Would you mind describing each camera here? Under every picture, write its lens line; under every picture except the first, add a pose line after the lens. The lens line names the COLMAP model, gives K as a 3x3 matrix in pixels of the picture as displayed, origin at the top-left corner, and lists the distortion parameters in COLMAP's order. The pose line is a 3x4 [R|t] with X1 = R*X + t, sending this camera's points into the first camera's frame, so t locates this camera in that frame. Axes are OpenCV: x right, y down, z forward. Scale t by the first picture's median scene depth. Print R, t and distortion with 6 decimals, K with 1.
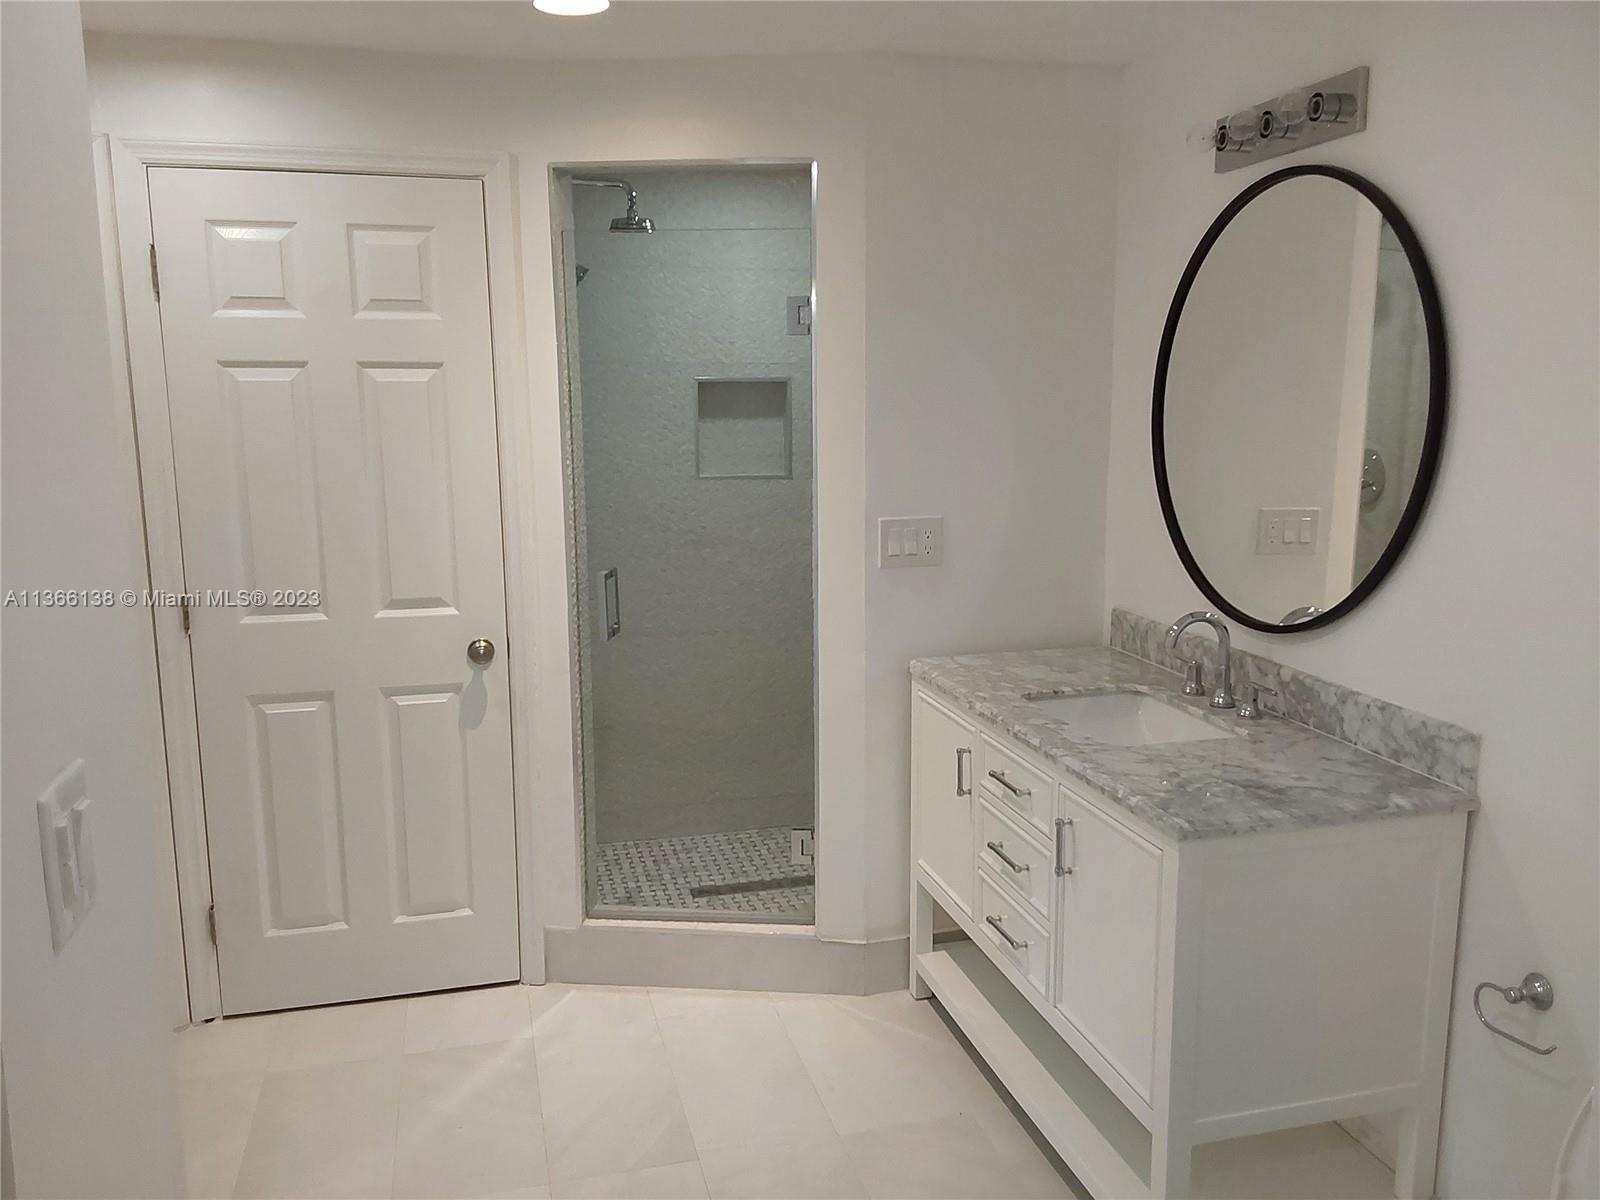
lens RADIAL K [[1293.3, 0, 800.4], [0, 1293.3, 595.5], [0, 0, 1]] dist [0.102903, -0.081901]
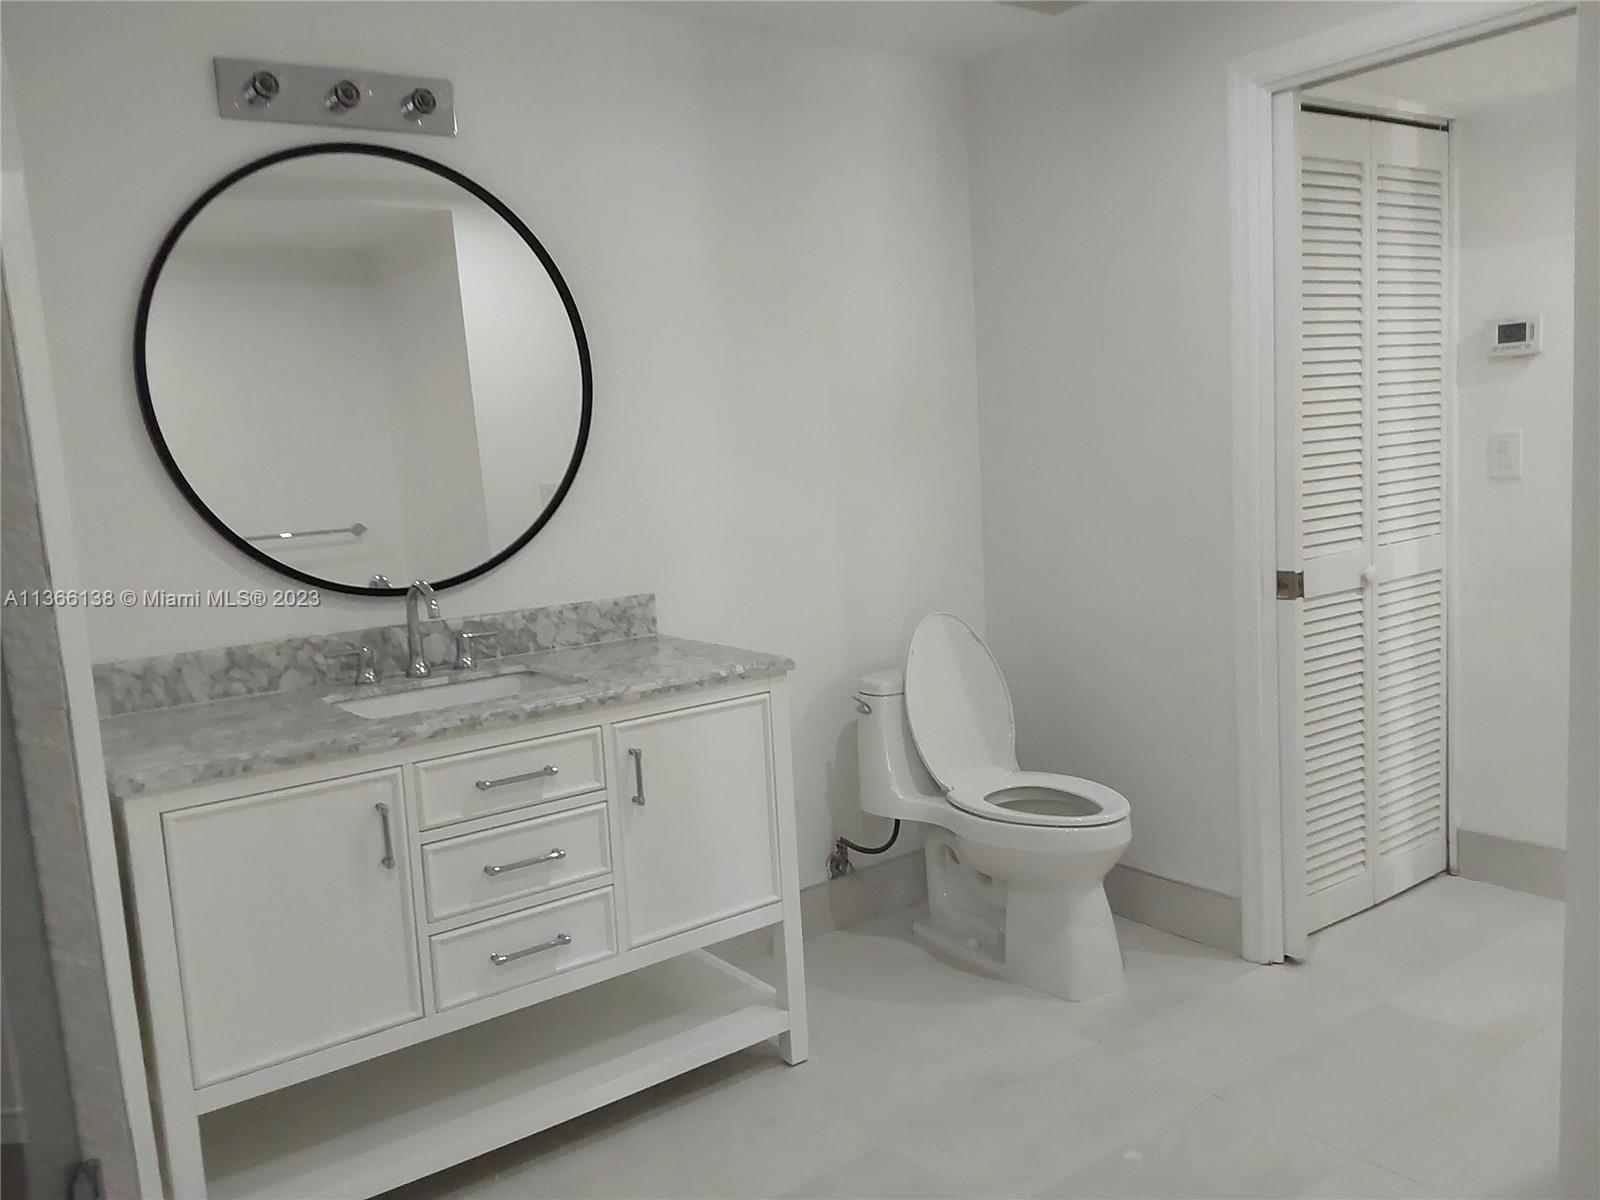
lens RADIAL K [[1293.3, 0, 802.8], [0, 1293.3, 610.9], [0, 0, 1]] dist [0.102903, -0.081901]
pose [[-0.352912, -0.102927, 0.929978, -0.784508], [0.211743, 0.959359, 0.186532, -0.097251], [-0.911382, 0.262746, -0.316775, 1.161114]]
